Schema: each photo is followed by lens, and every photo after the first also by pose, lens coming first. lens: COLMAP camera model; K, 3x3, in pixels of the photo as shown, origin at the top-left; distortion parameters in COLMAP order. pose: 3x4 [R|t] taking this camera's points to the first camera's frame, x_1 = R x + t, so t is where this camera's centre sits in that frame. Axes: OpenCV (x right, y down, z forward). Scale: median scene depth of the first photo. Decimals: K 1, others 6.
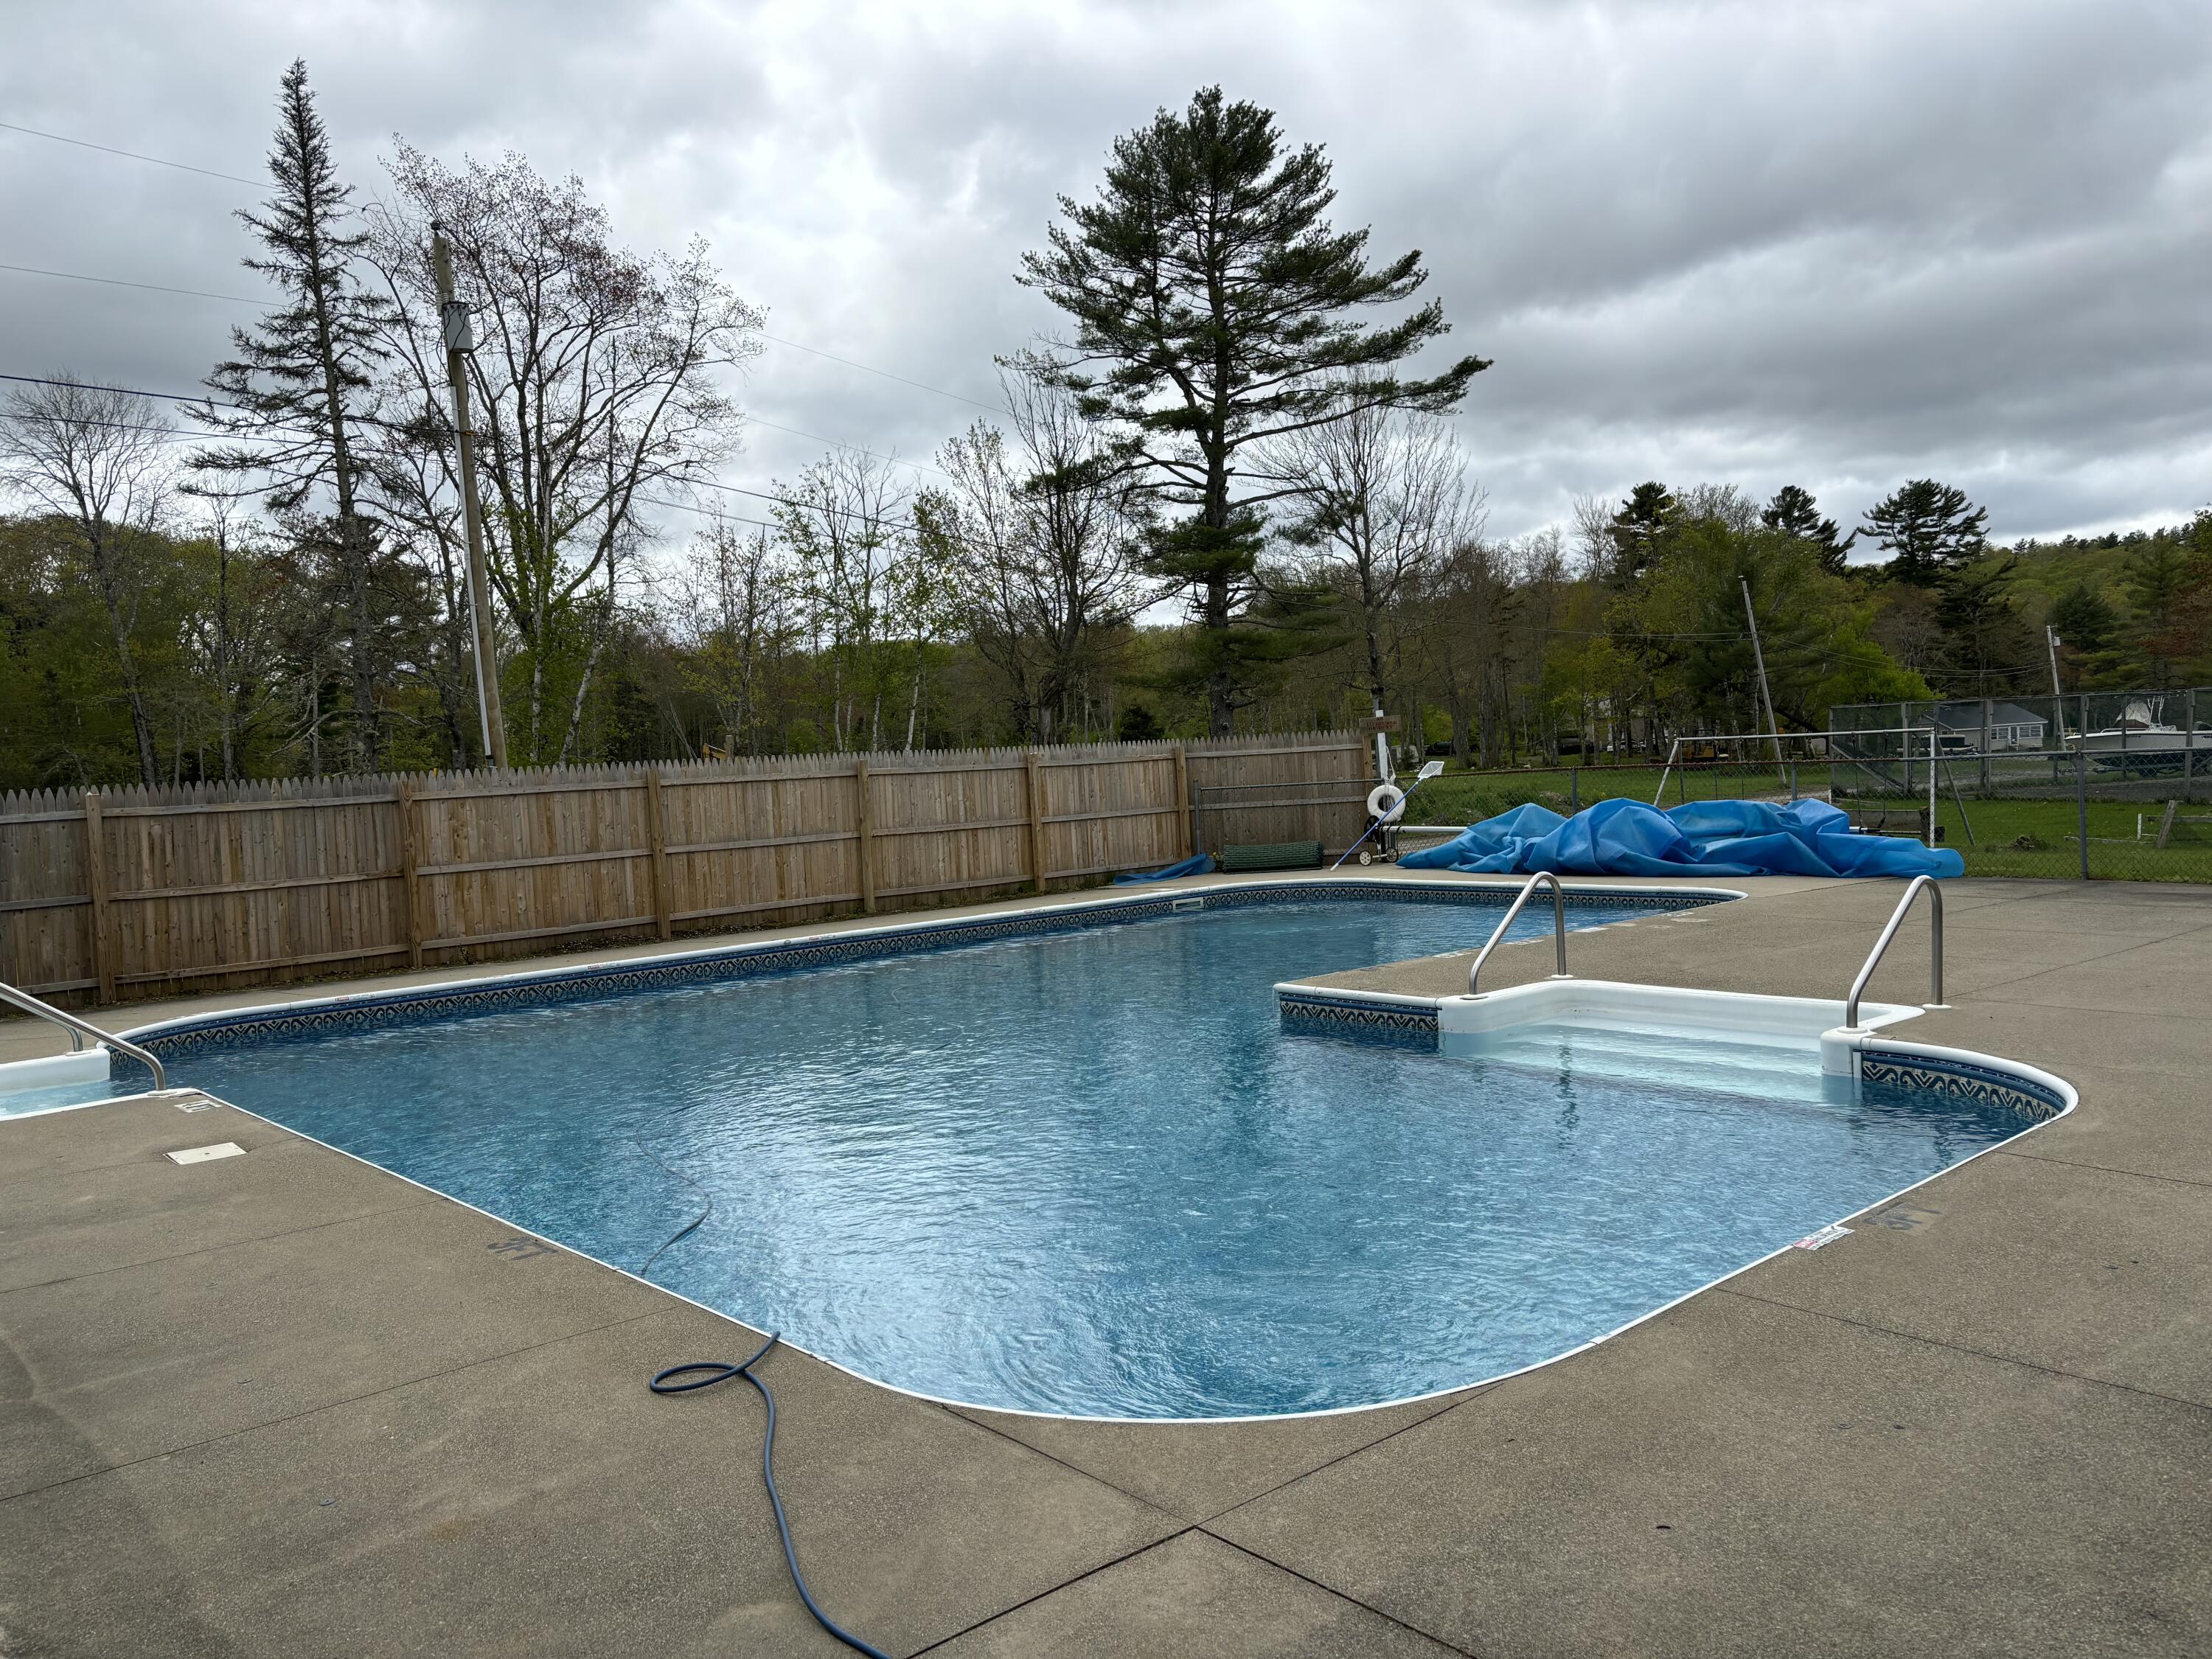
lens RADIAL K [[1641.5, 0, 1112.6], [0, 1641.5, 844.5], [0, 0, 1]] dist [0.055147, -0.047833]
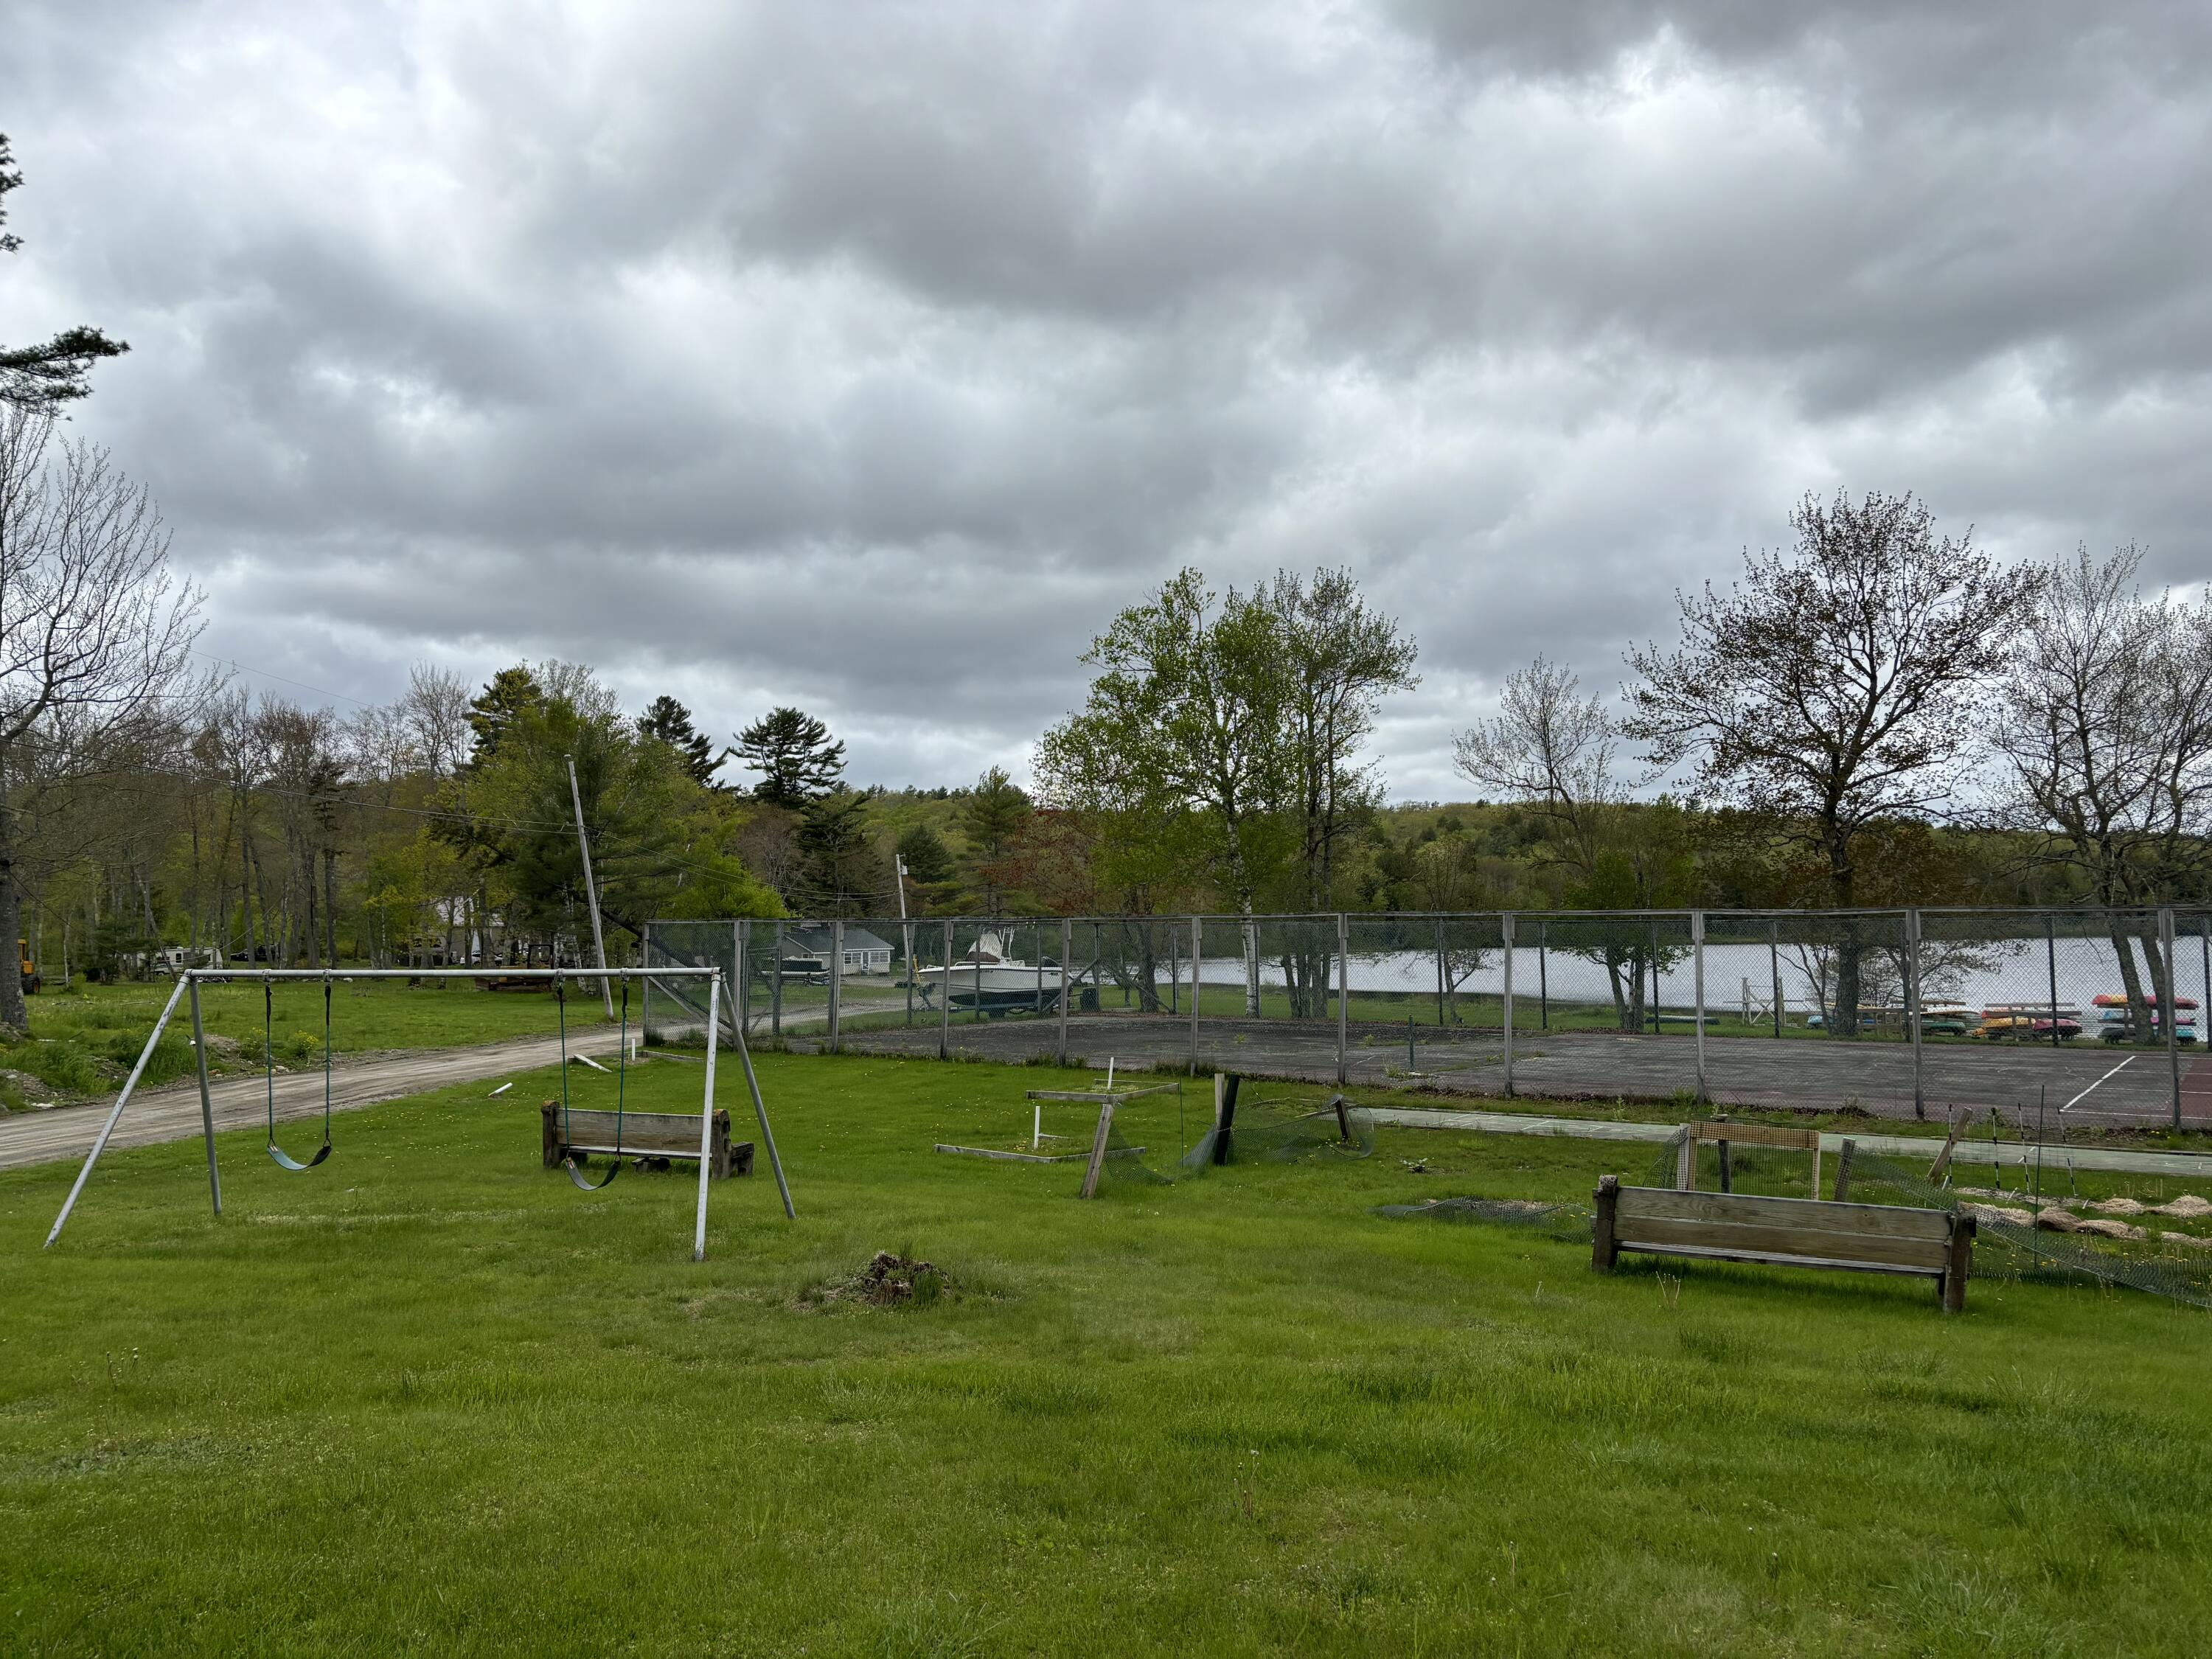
lens RADIAL K [[1641.5, 0, 1112.6], [0, 1641.5, 844.5], [0, 0, 1]] dist [0.055147, -0.047833]
pose [[0.798625, 0.071498, 0.597566, 0.060902], [0.005508, 0.992008, -0.126054, -0.009179], [-0.601803, 0.103962, 0.791849, 0.112640]]
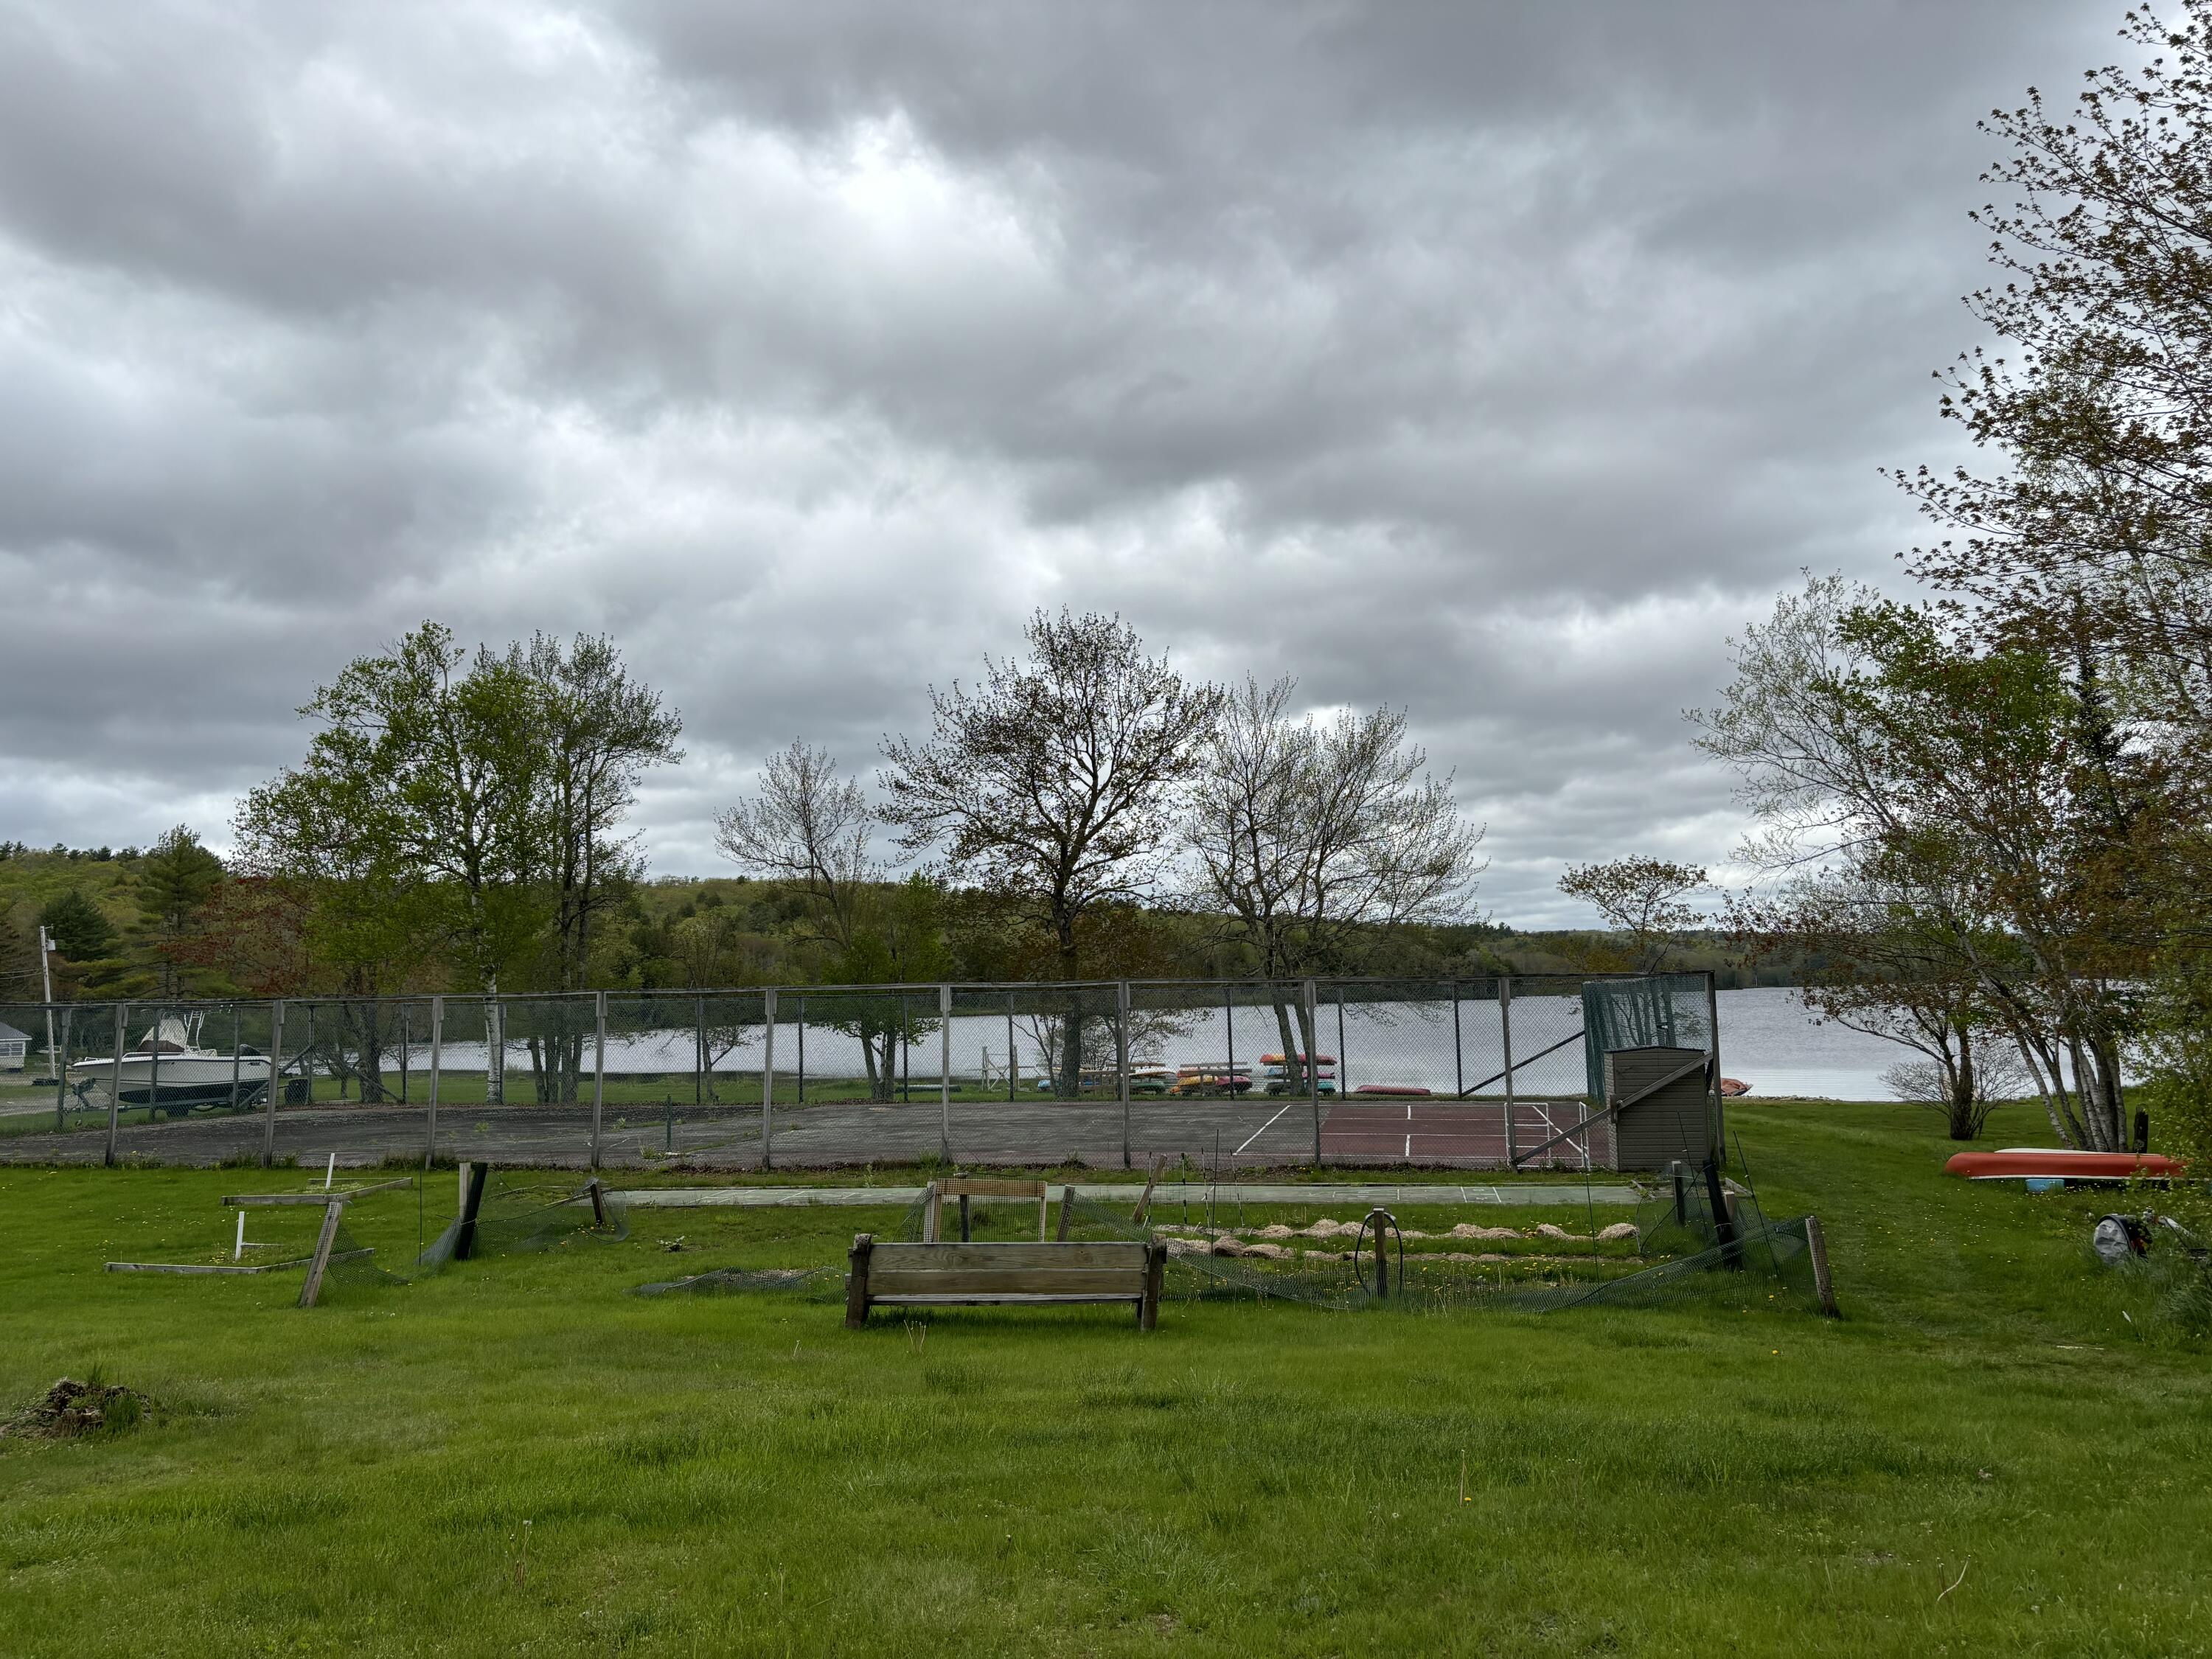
lens RADIAL K [[1641.5, 0, 1112.6], [0, 1641.5, 844.5], [0, 0, 1]] dist [0.055147, -0.047833]
pose [[0.465458, 0.119214, 0.877004, 0.058050], [0.048686, 0.985938, -0.159861, -0.008787], [-0.883730, 0.117107, 0.453109, 0.111019]]
